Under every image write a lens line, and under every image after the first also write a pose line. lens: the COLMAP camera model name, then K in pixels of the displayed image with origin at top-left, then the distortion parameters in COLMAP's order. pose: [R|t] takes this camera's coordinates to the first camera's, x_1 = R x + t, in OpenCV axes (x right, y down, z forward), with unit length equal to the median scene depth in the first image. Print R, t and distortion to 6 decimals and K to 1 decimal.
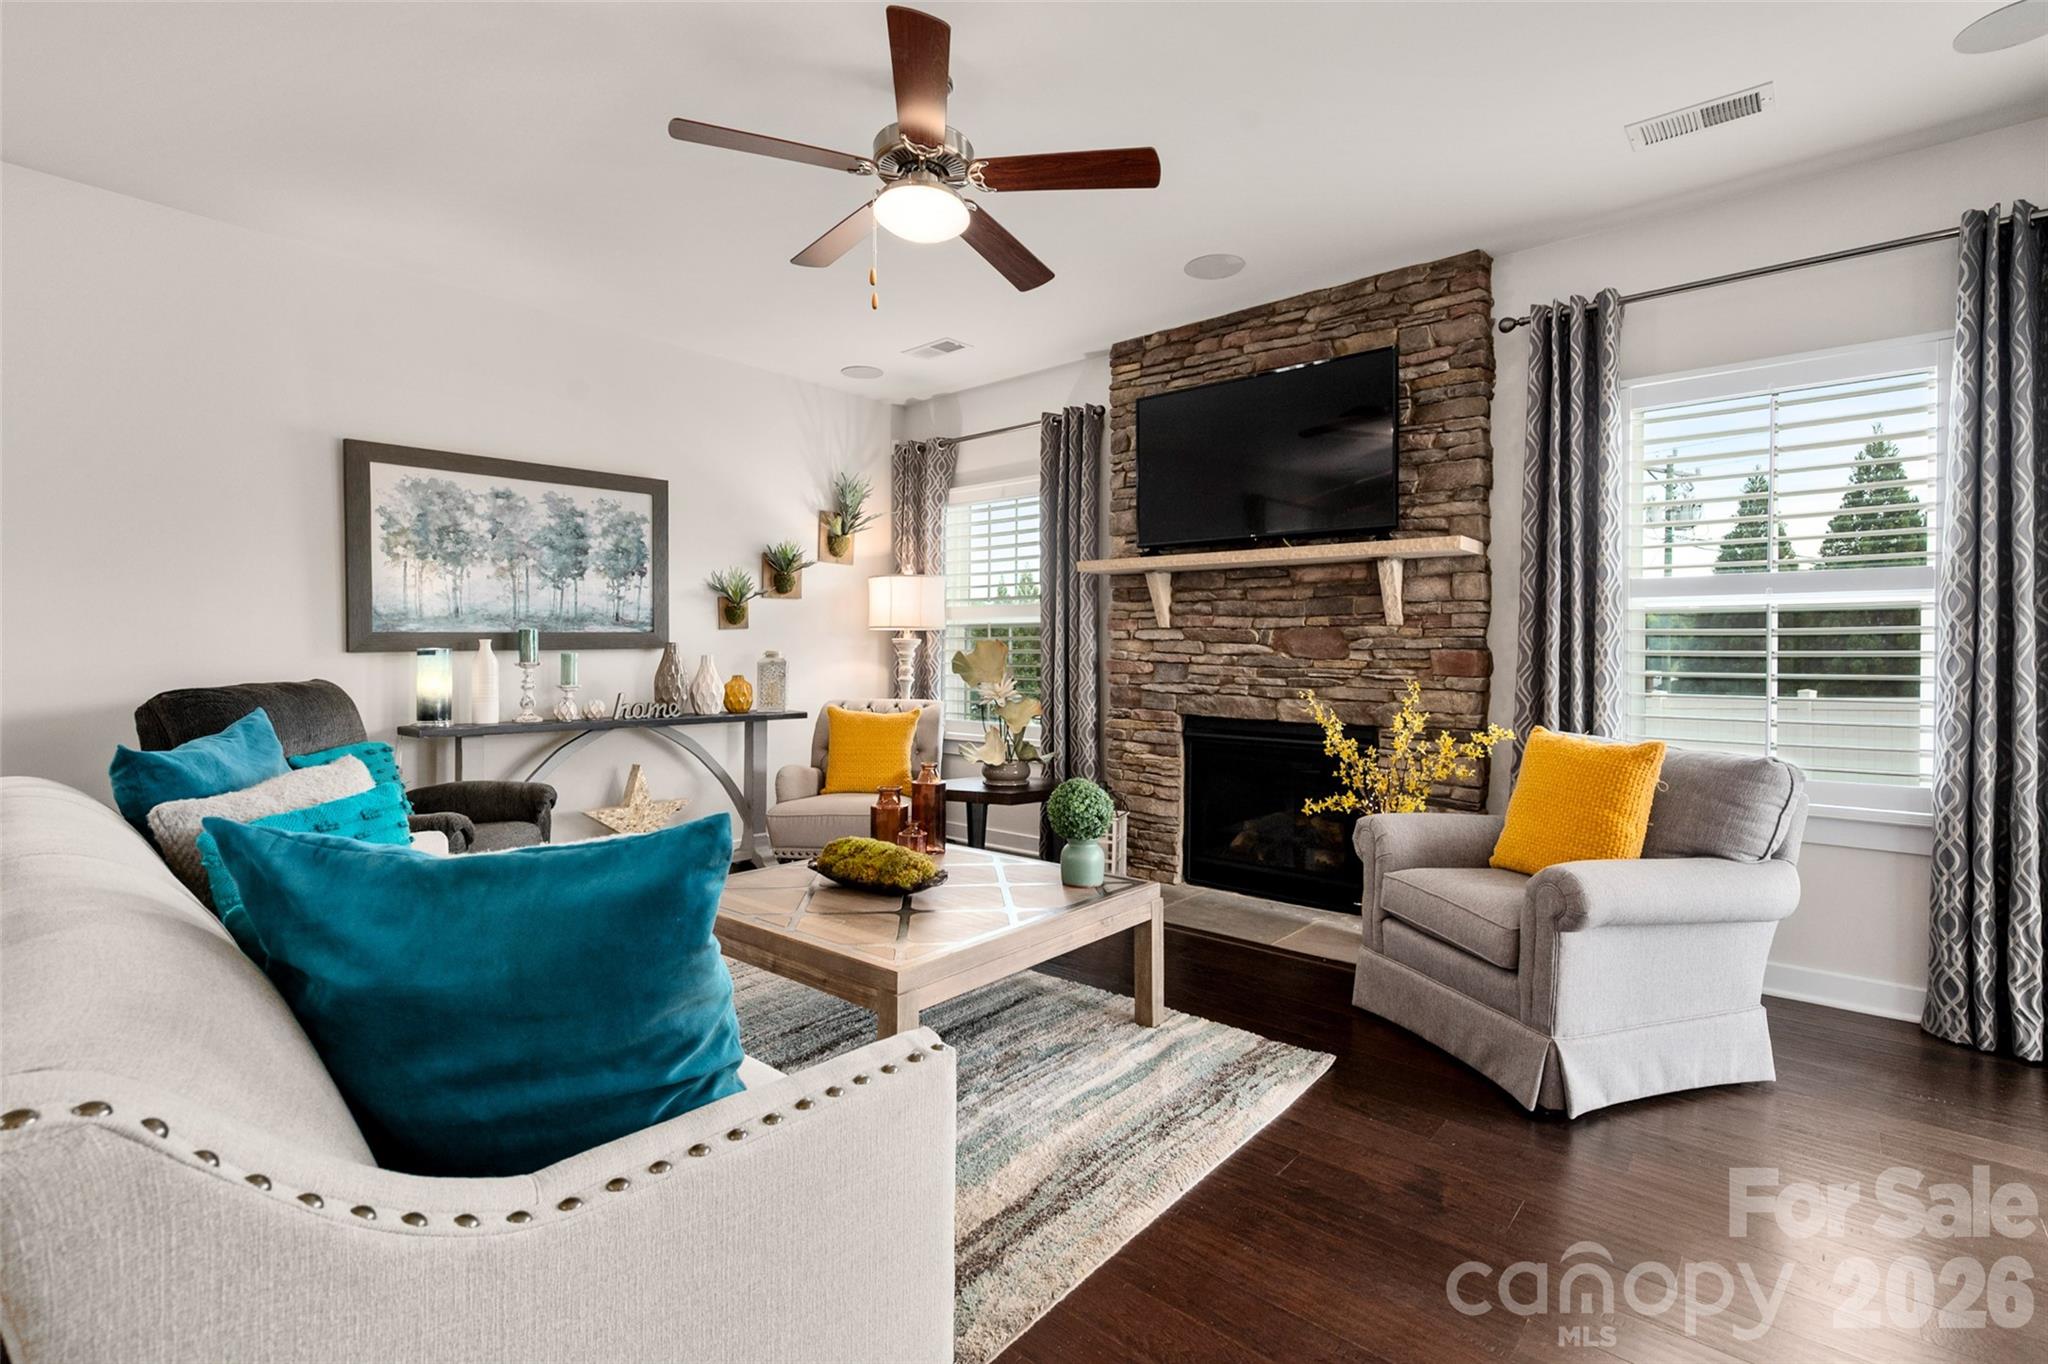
lens RADIAL K [[960.1, 0, 1022.7], [0, 960.1, 651.2], [0, 0, 1]] dist [0.000172, -0.000004]
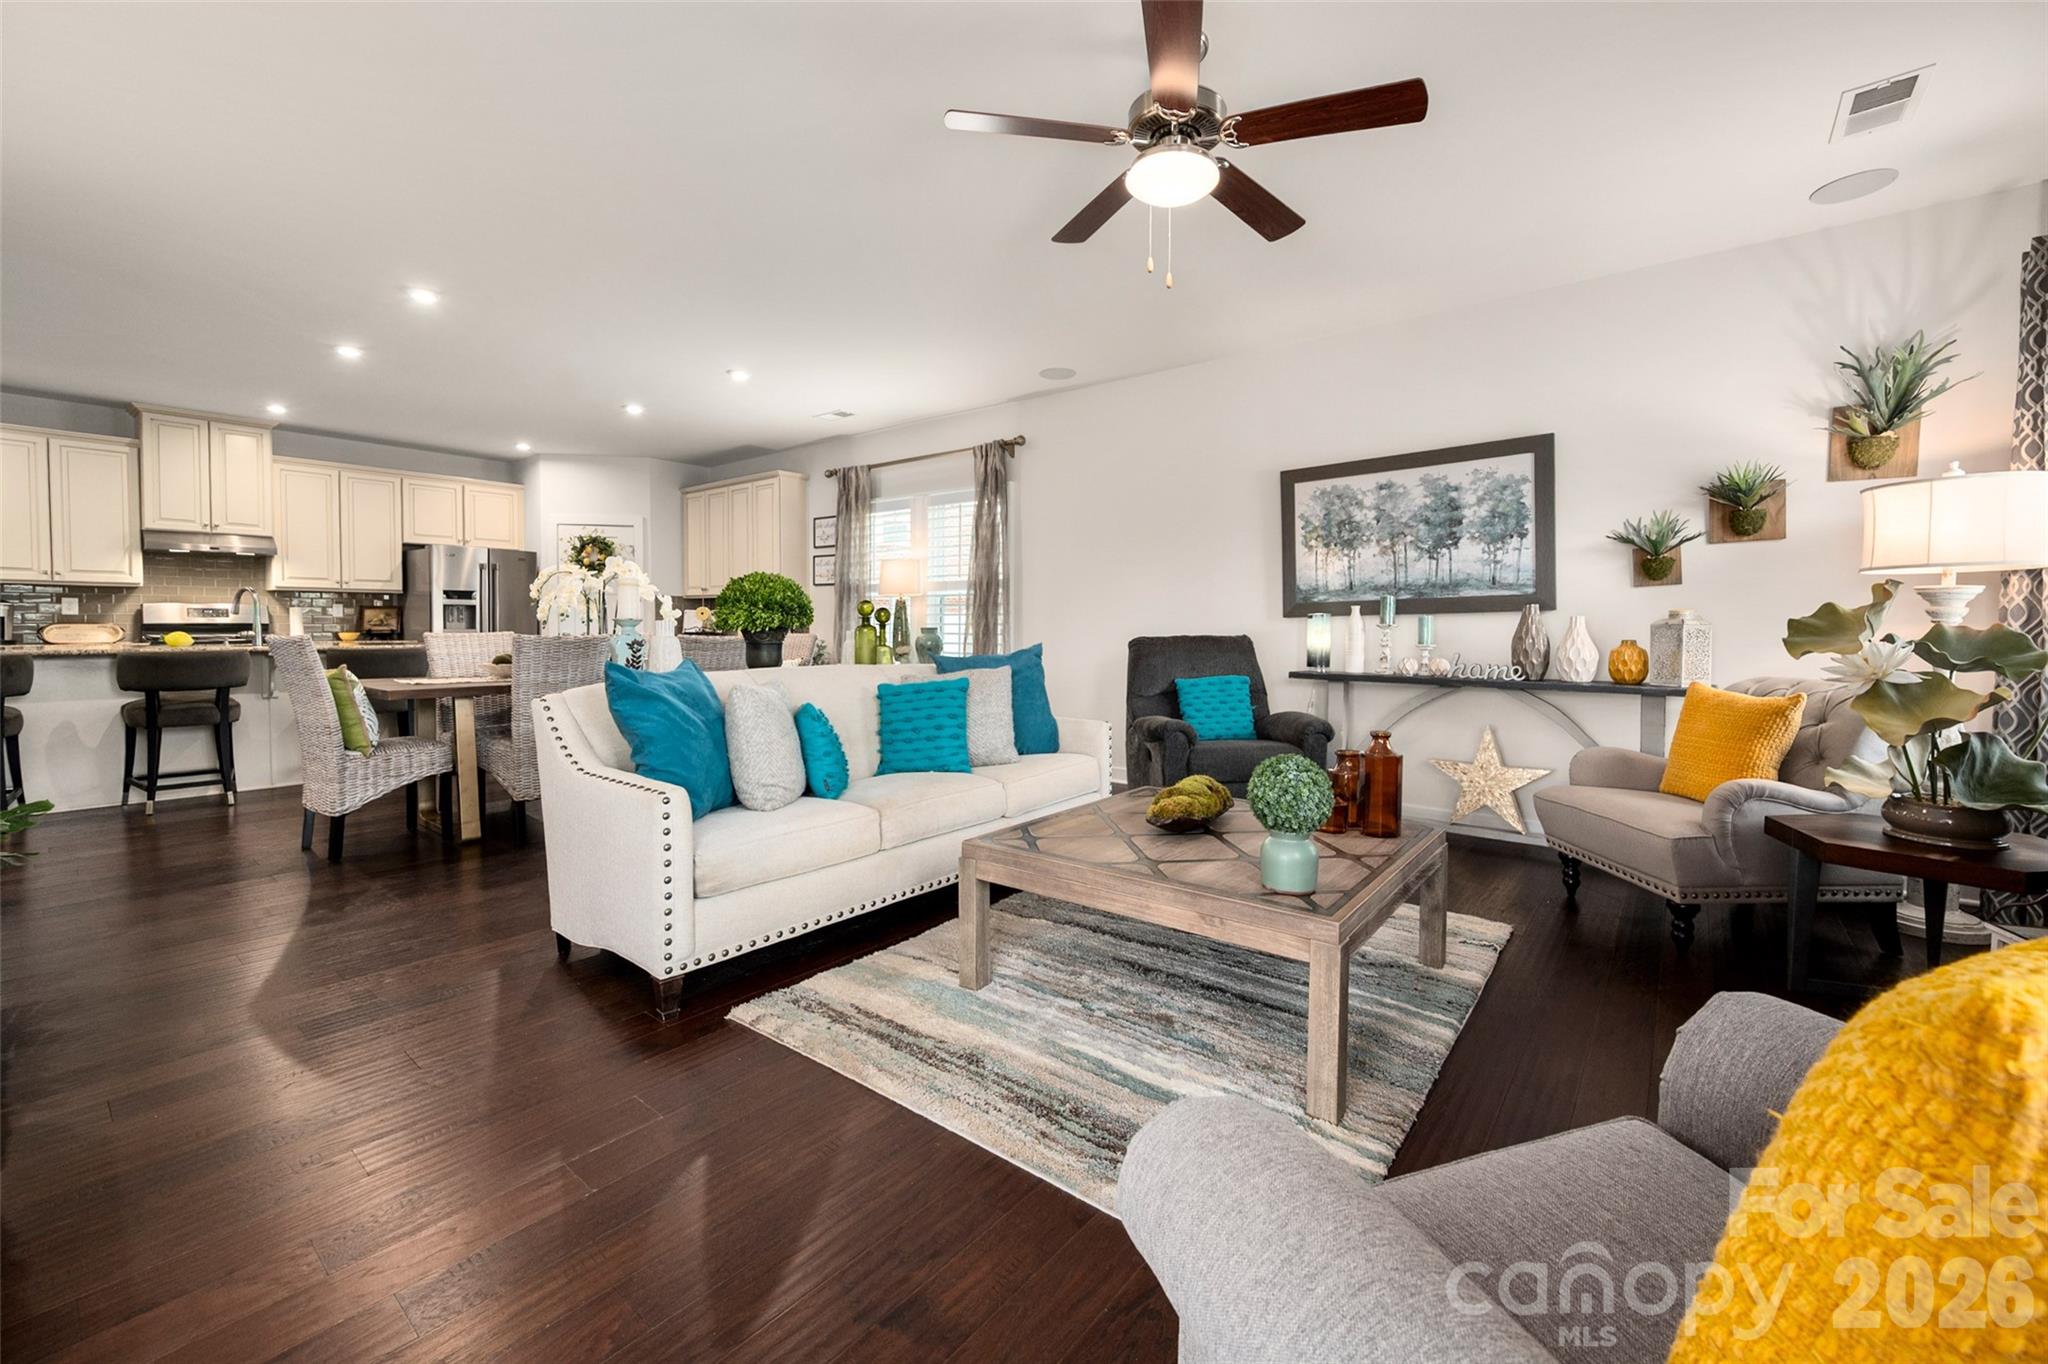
lens RADIAL K [[827.5, 0, 1016.3], [0, 827.5, 653.7], [0, 0, 1]] dist [-0.000694, -0.000278]
pose [[0.017060, 0.028252, -0.999455, 0.501967], [0.000686, 0.999600, 0.028267, 0.018734], [0.999854, -0.001168, 0.017034, 0.518076]]
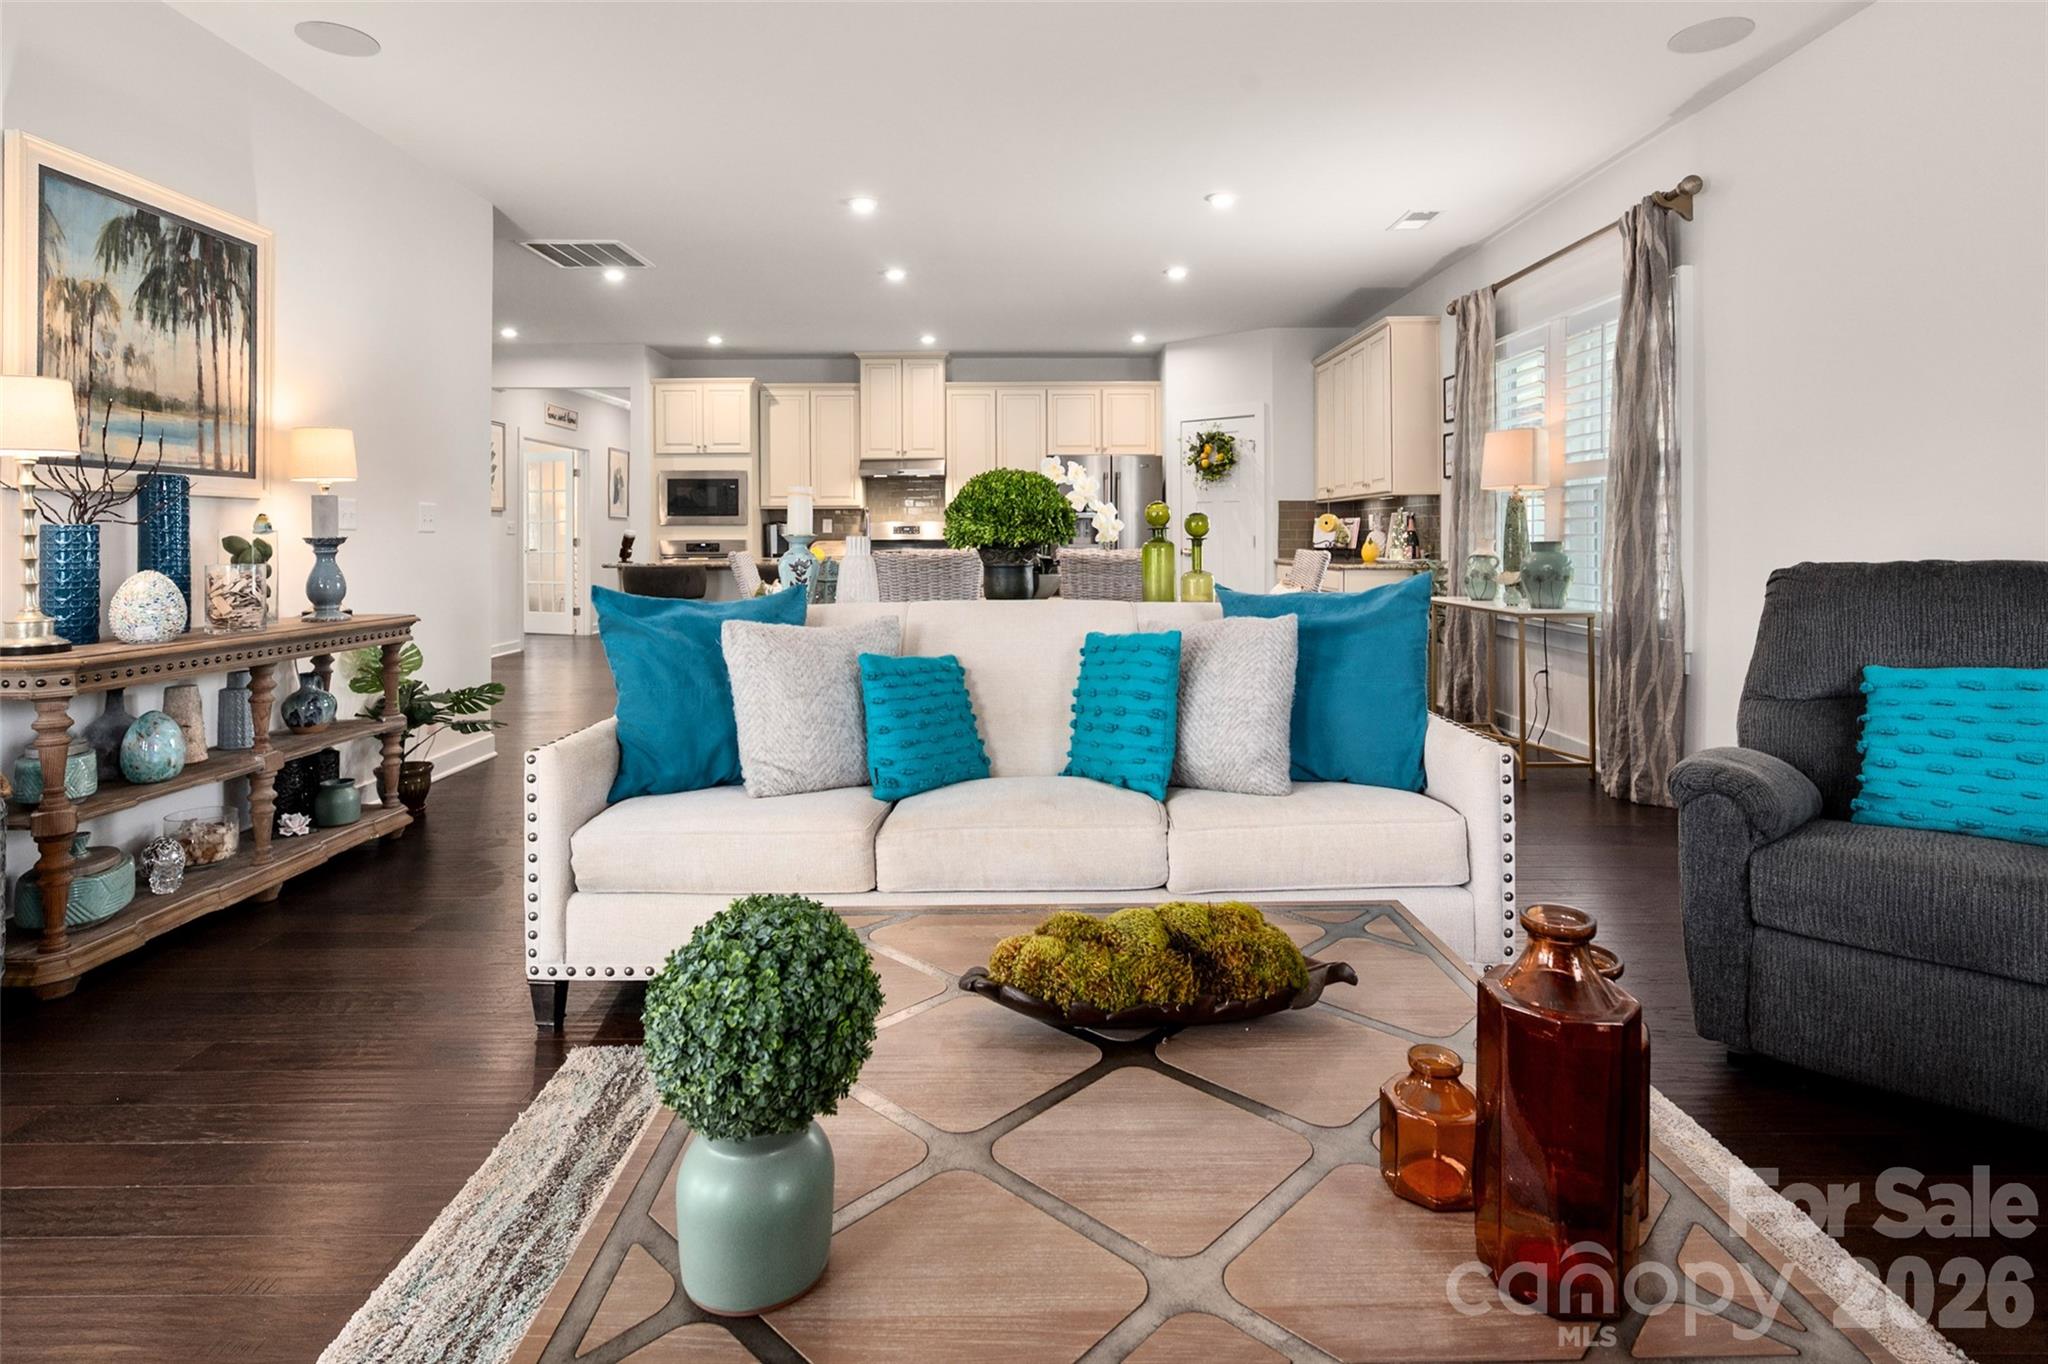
lens RADIAL K [[1046.3, 0, 1019.3], [0, 1046.3, 541.6], [0, 0, 1]] dist [-0.001509, -0.000255]
pose [[-0.759534, -0.001321, -0.650466, 0.137160], [0.001046, 0.999994, -0.003252, 0.016637], [0.650467, -0.003150, -0.759528, 0.878253]]
